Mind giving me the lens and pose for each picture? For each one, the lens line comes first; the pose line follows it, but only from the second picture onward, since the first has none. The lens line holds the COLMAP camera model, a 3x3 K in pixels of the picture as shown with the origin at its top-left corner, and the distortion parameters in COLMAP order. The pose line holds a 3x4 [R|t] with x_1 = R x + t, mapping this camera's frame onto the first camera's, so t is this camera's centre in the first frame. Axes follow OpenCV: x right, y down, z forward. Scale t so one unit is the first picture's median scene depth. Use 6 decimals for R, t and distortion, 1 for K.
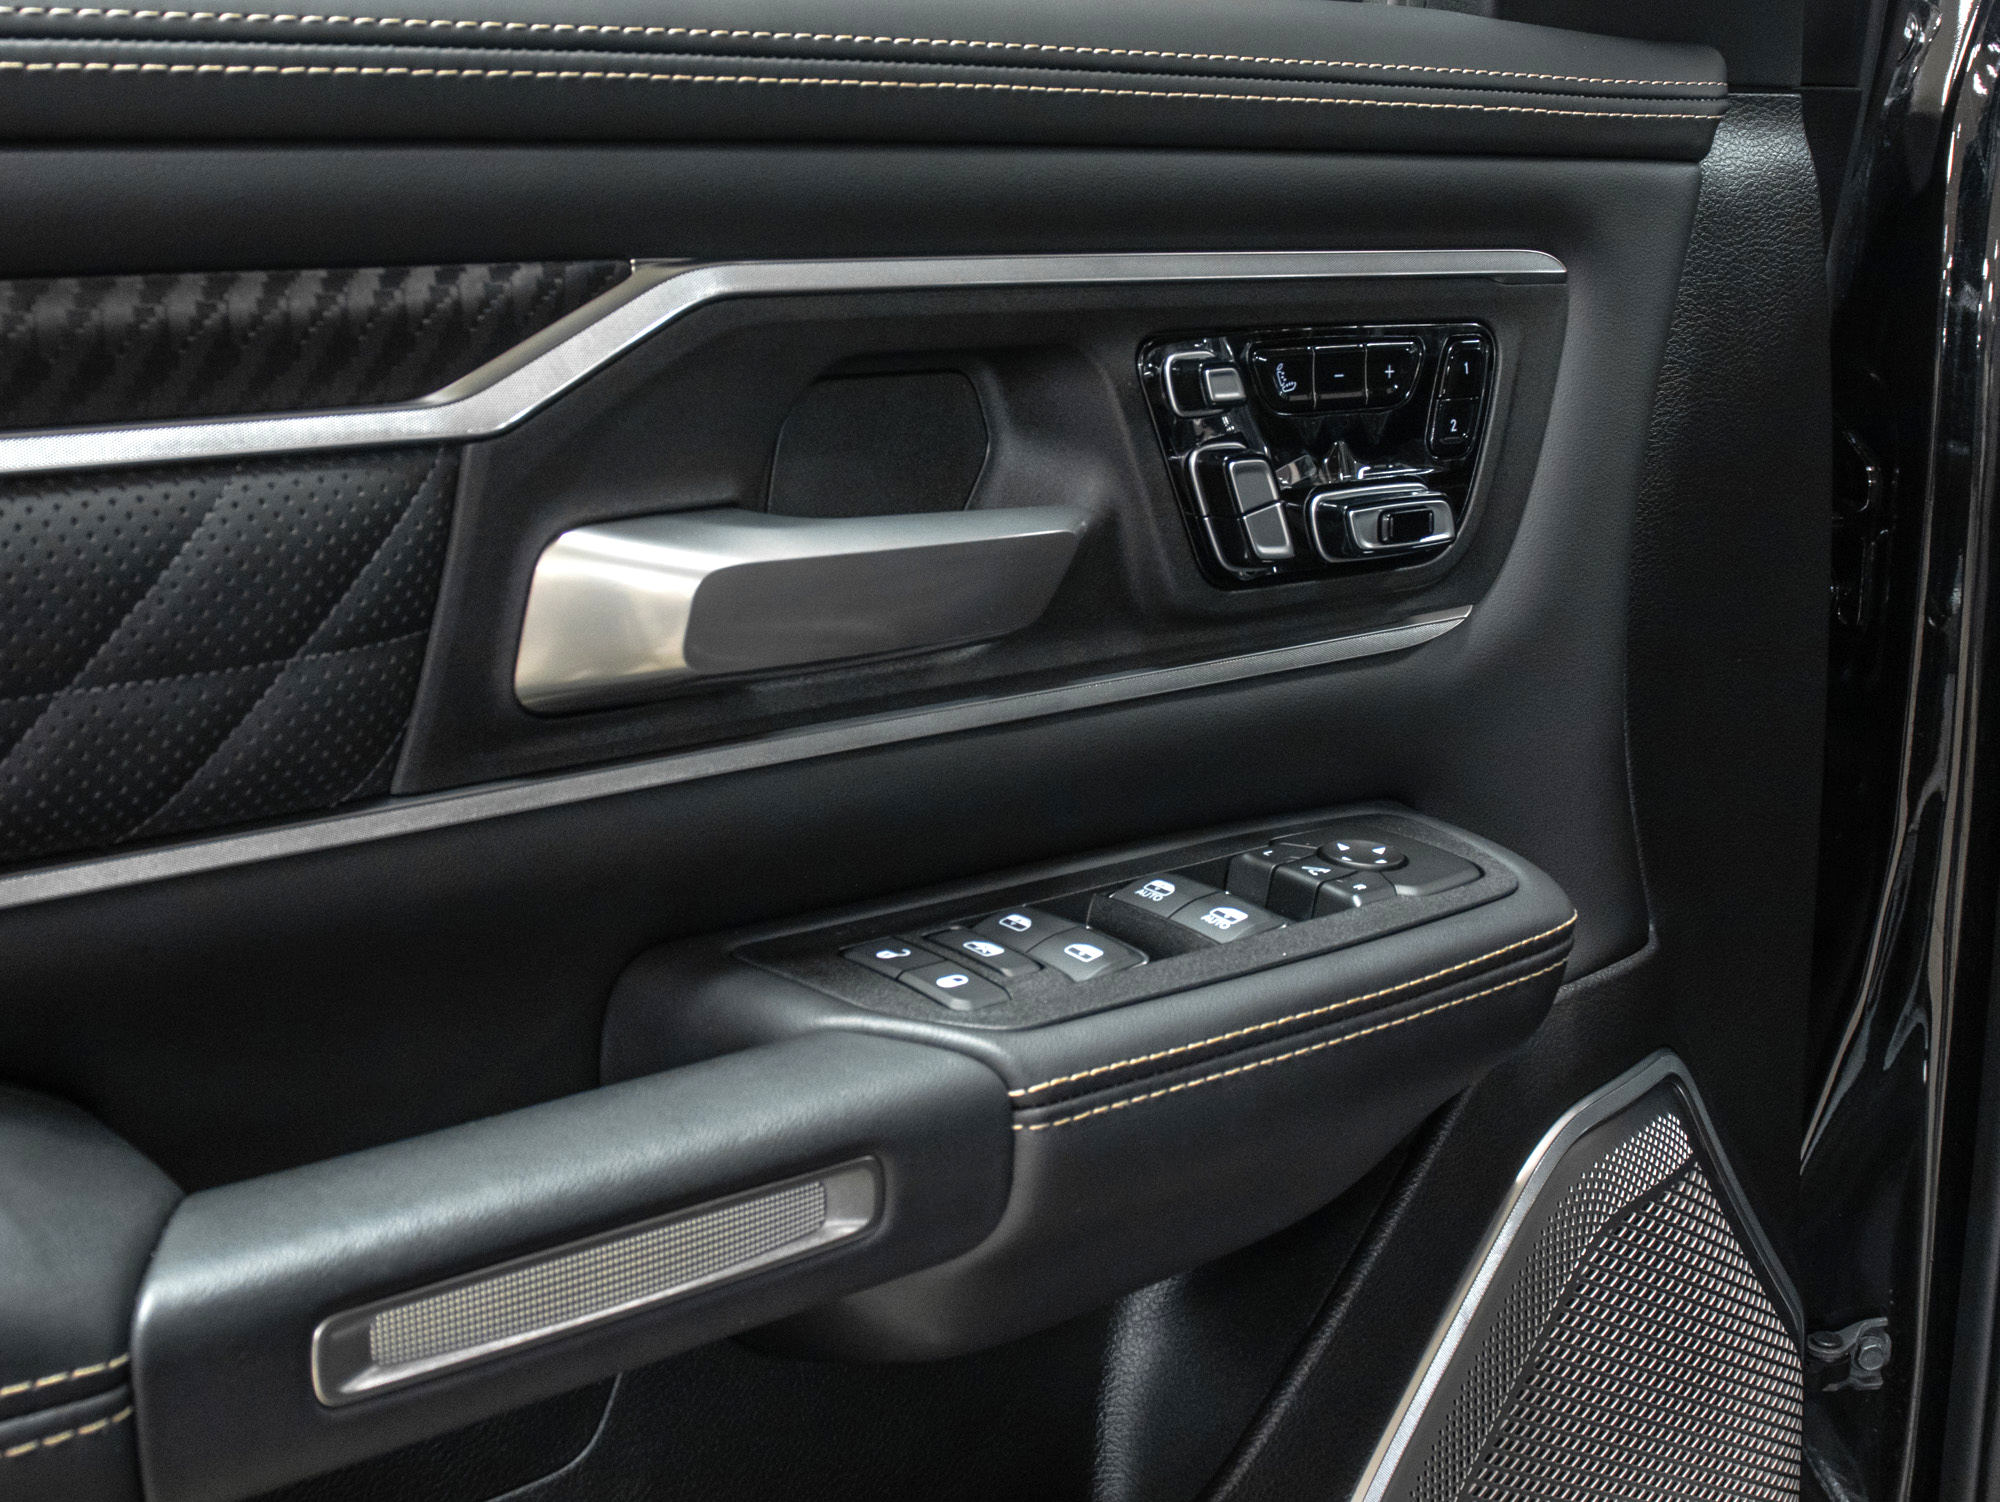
lens RADIAL K [[2398.3, 0, 1000.0], [0, 2398.3, 751.0], [0, 0, 1]] dist [-0.152752, -0.012026]
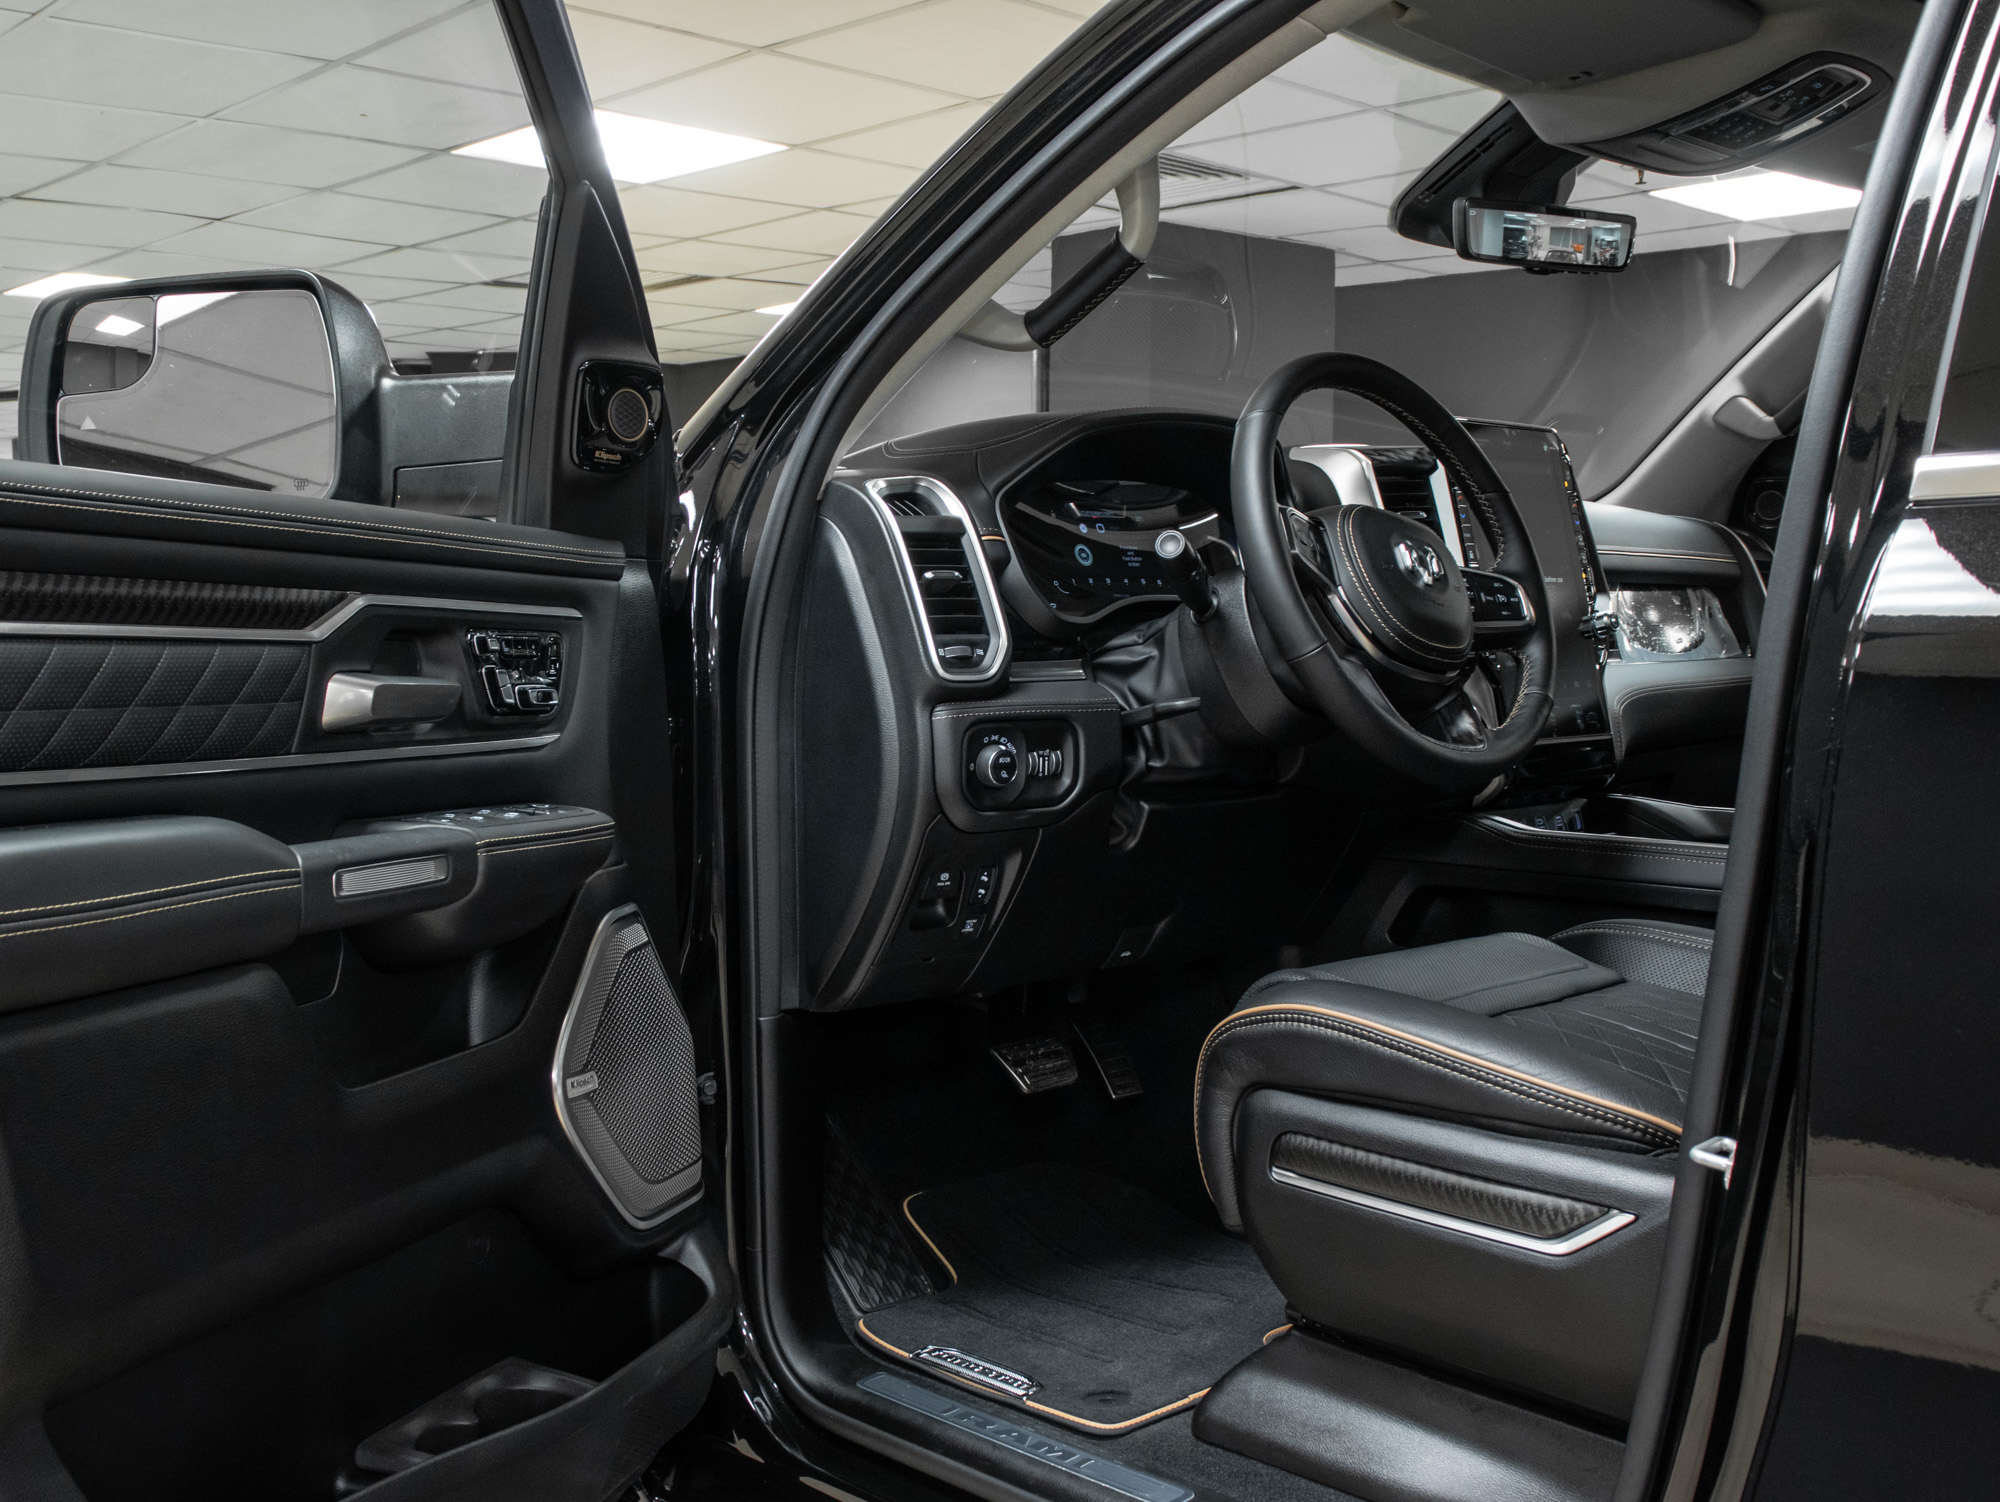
lens RADIAL K [[2398.3, 0, 1000.0], [0, 2398.3, 751.0], [0, 0, 1]] dist [-0.152752, -0.012026]
pose [[0.853539, -0.008107, 0.520965, -0.923324], [0.119491, 0.976275, -0.180579, 0.594083], [-0.507142, 0.216382, 0.834258, -1.799887]]
